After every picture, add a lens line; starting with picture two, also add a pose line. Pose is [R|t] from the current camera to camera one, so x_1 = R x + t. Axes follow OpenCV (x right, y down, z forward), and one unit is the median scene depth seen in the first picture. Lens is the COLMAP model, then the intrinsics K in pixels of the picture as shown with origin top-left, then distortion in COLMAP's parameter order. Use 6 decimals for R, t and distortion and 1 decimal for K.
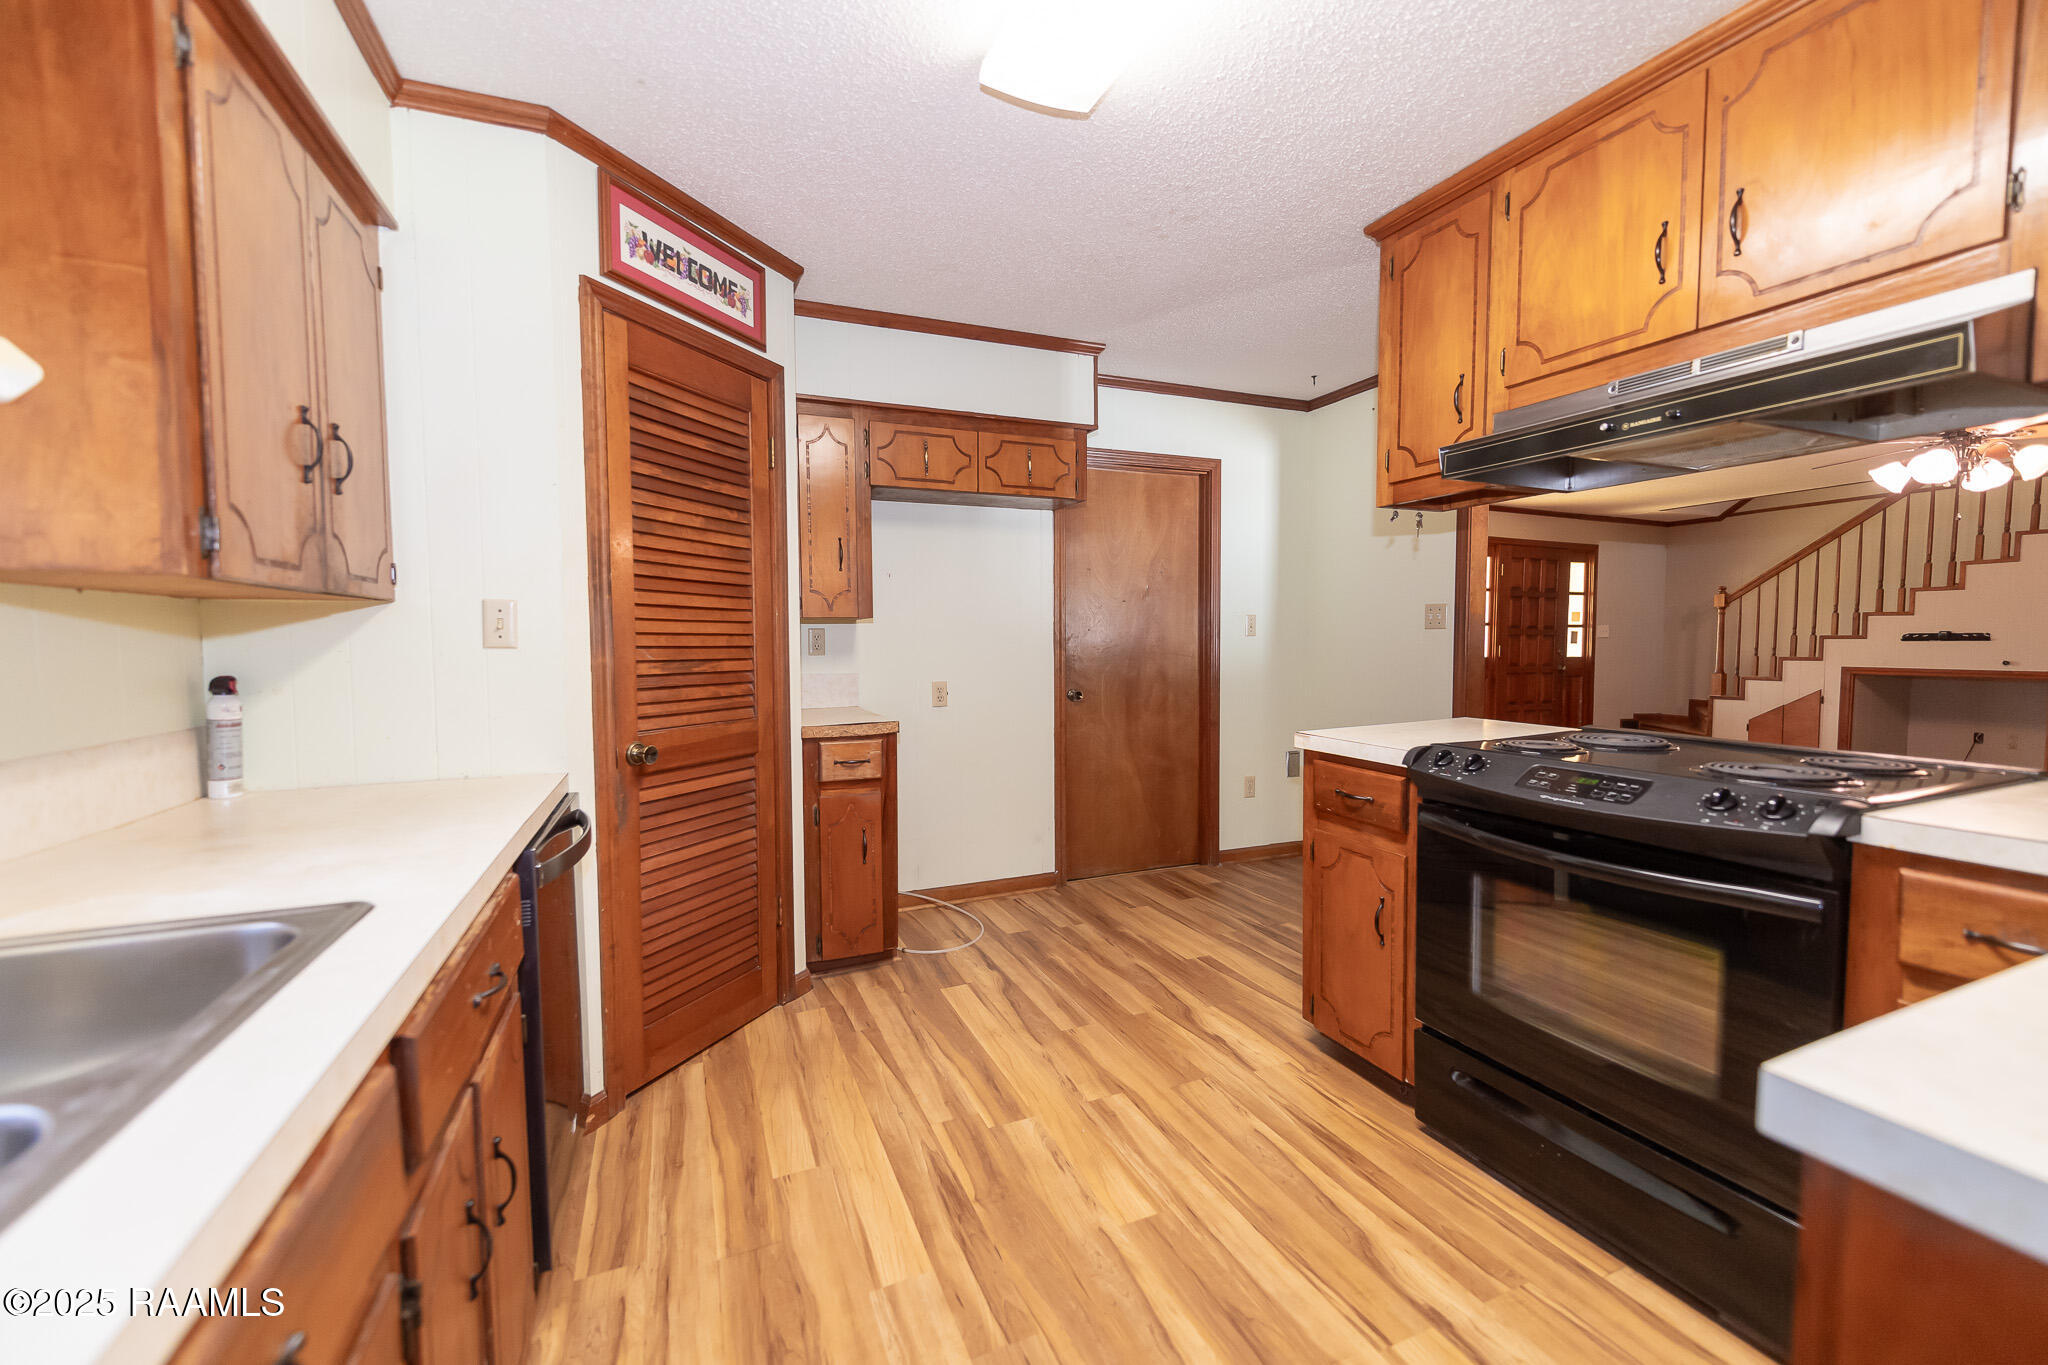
lens RADIAL K [[822.5, 0, 1024.0], [0, 822.5, 682.5], [0, 0, 1]] dist [0.017280, -0.005533]
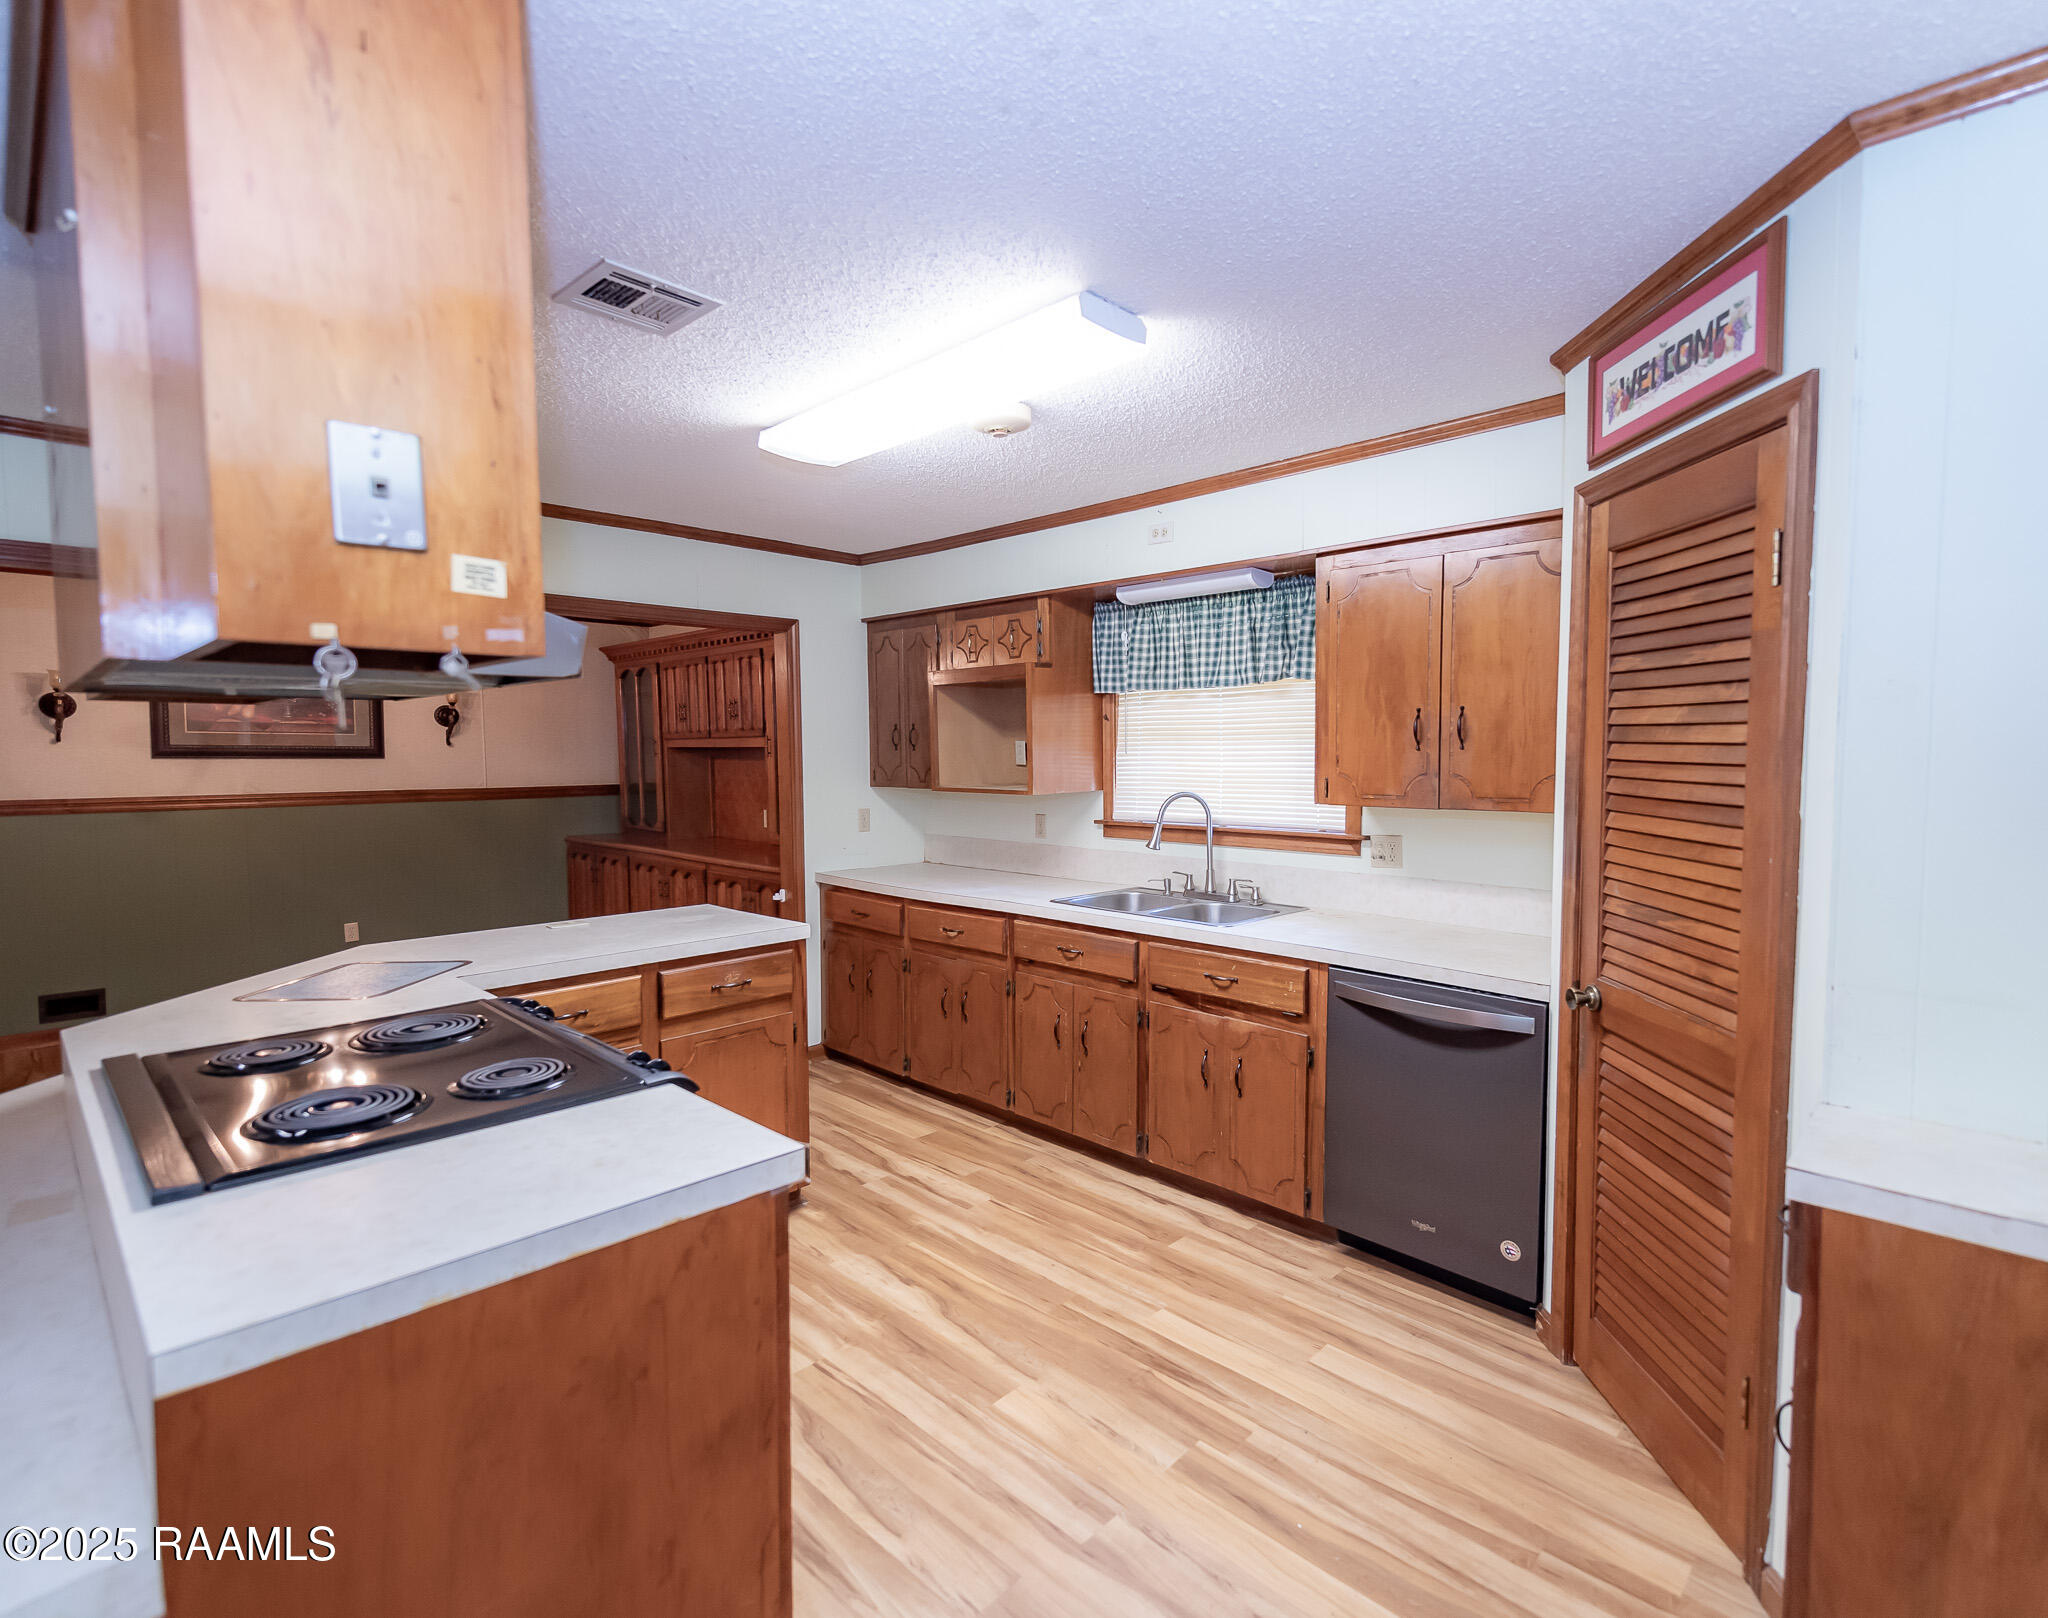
lens RADIAL K [[1015.2, 0, 1063.6], [0, 1015.2, 807.7], [0, 0, 1]] dist [0.018553, 0.000040]
pose [[-0.917879, 0.036309, -0.395195, 0.445079], [-0.009821, 0.993423, 0.114083, -0.222435], [0.396738, 0.108596, -0.911485, 1.679877]]
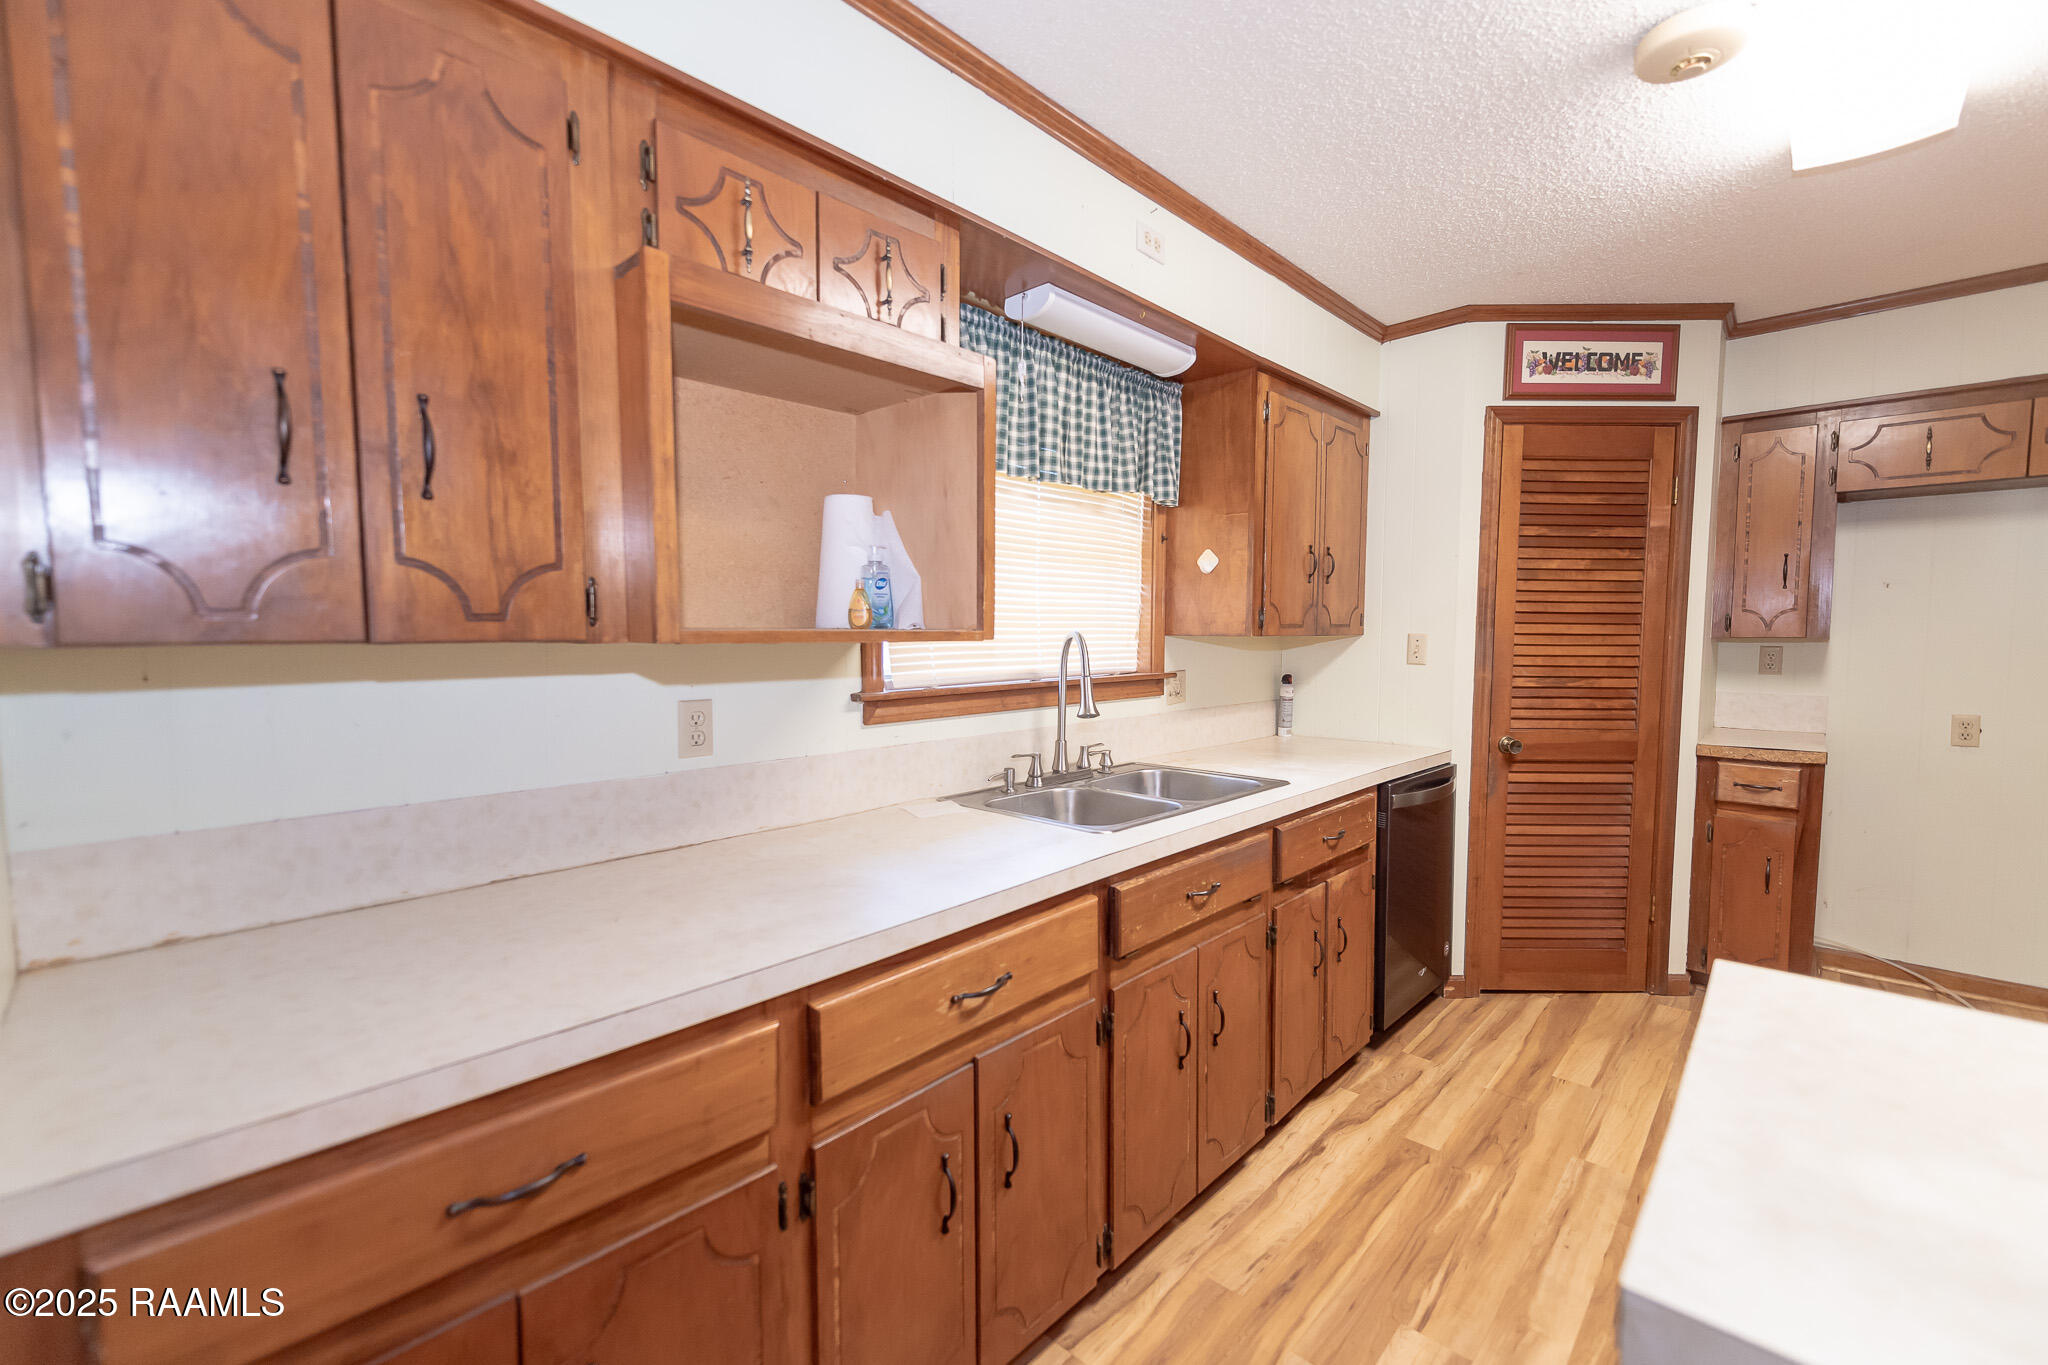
lens RADIAL K [[838.0, 0, 1028.0], [0, 838.0, 684.0], [0, 0, 1]] dist [0.002132, -0.000140]
pose [[0.399616, 0.064227, -0.914430, 0.450023], [-0.052911, 0.997495, 0.046938, -0.034384], [0.915154, 0.029626, 0.402013, -0.263440]]
